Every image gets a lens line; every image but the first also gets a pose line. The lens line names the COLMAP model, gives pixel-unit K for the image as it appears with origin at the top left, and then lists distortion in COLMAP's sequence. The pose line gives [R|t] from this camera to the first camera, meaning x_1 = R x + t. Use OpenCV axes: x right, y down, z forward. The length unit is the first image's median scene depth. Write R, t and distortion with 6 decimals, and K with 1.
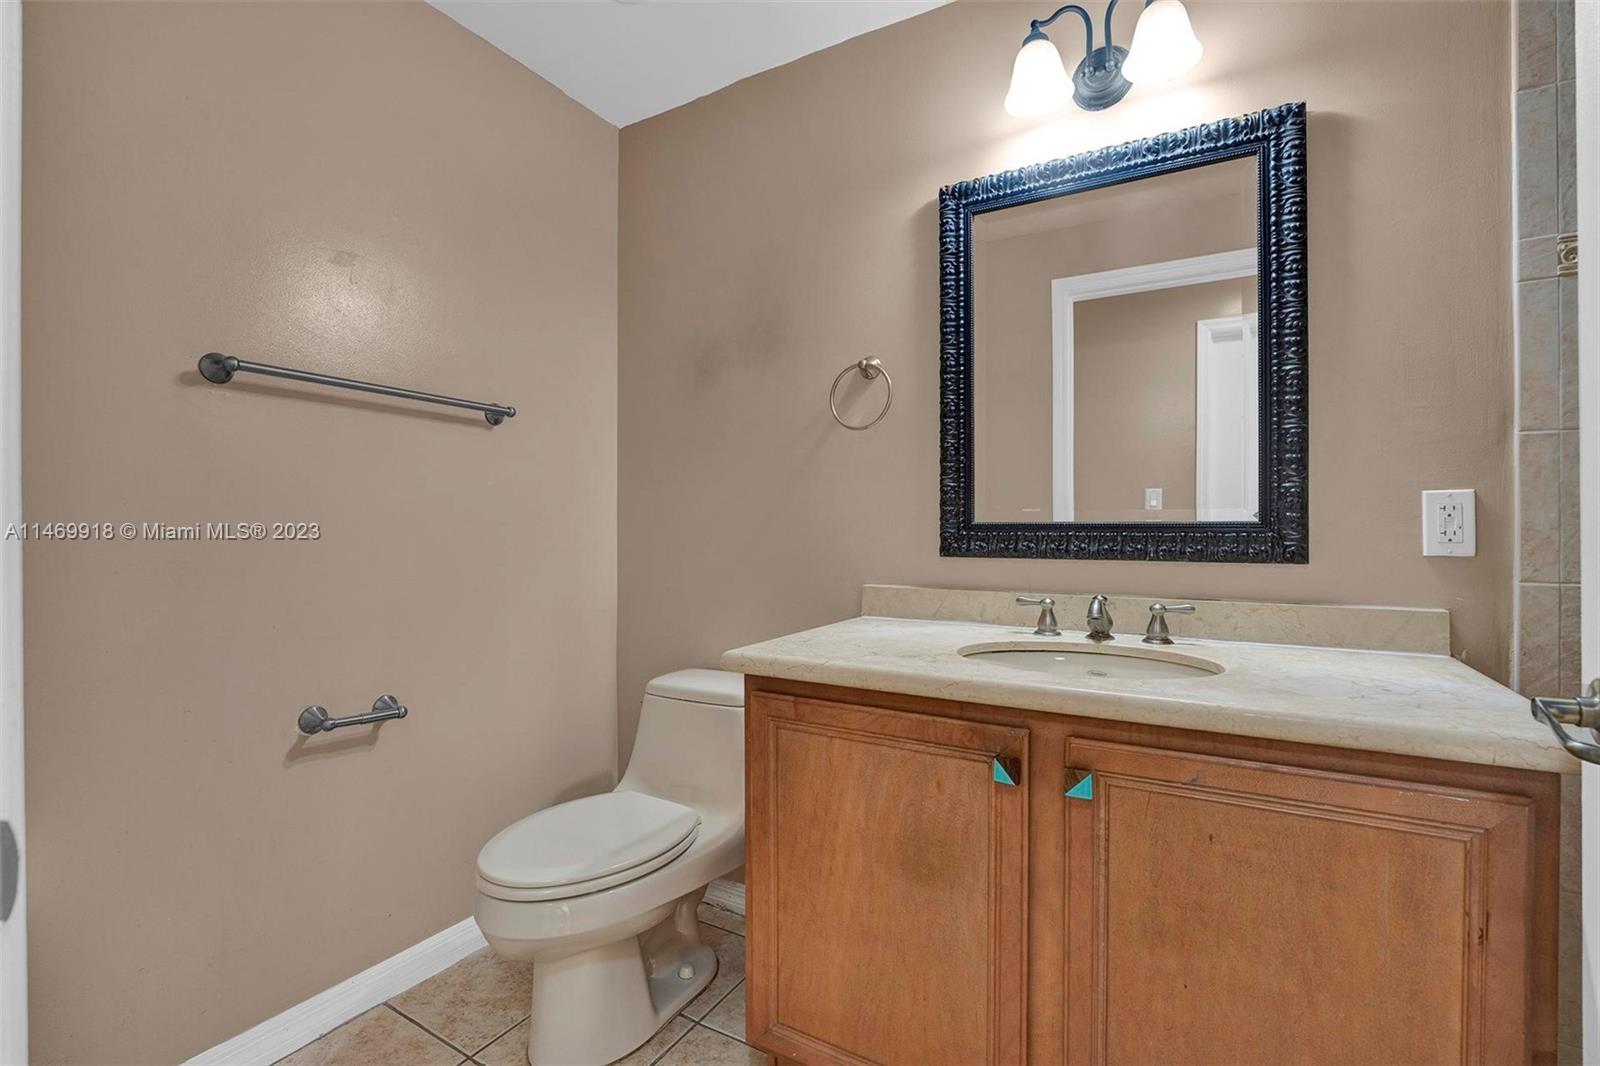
lens RADIAL K [[711.8, 0, 800.0], [0, 711.8, 533.0], [0, 0, 1]] dist [0.000832, -0.000083]
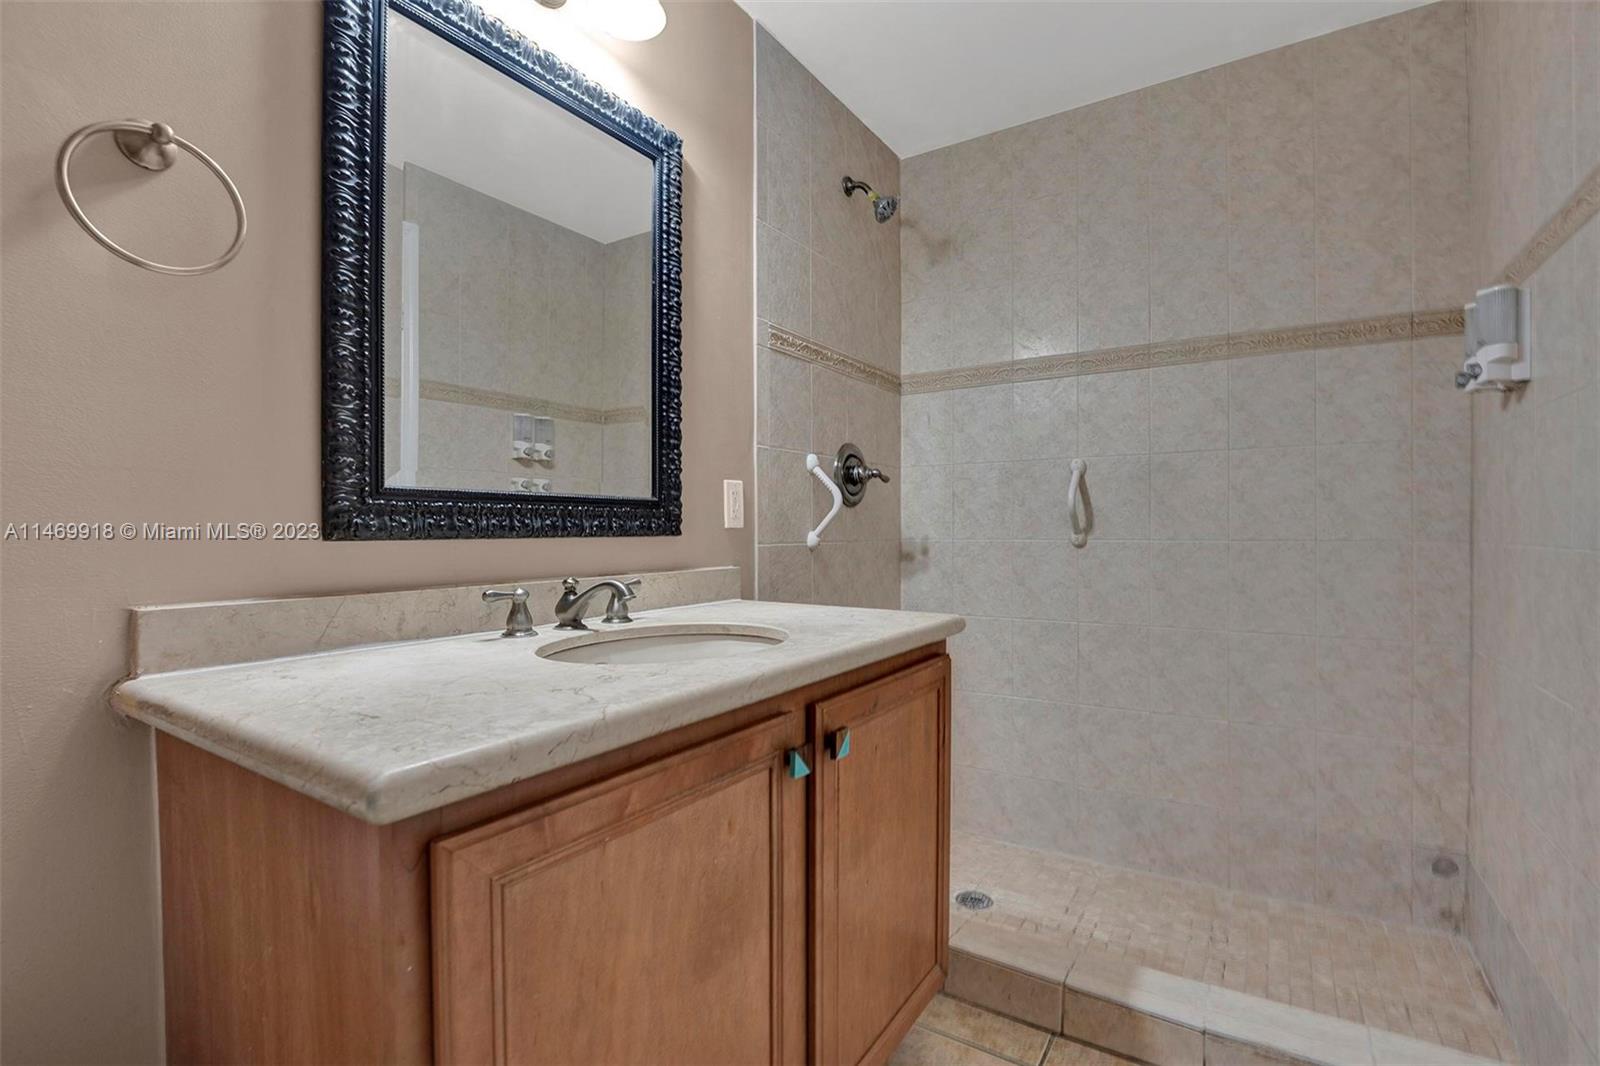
lens RADIAL K [[720.5, 0, 795.8], [0, 720.5, 544.9], [0, 0, 1]] dist [-0.017484, -0.000419]
pose [[0.070117, -0.021471, 0.997308, -0.430506], [0.010379, 0.999730, 0.020794, 0.033269], [-0.997485, 0.008893, 0.070321, 0.683383]]
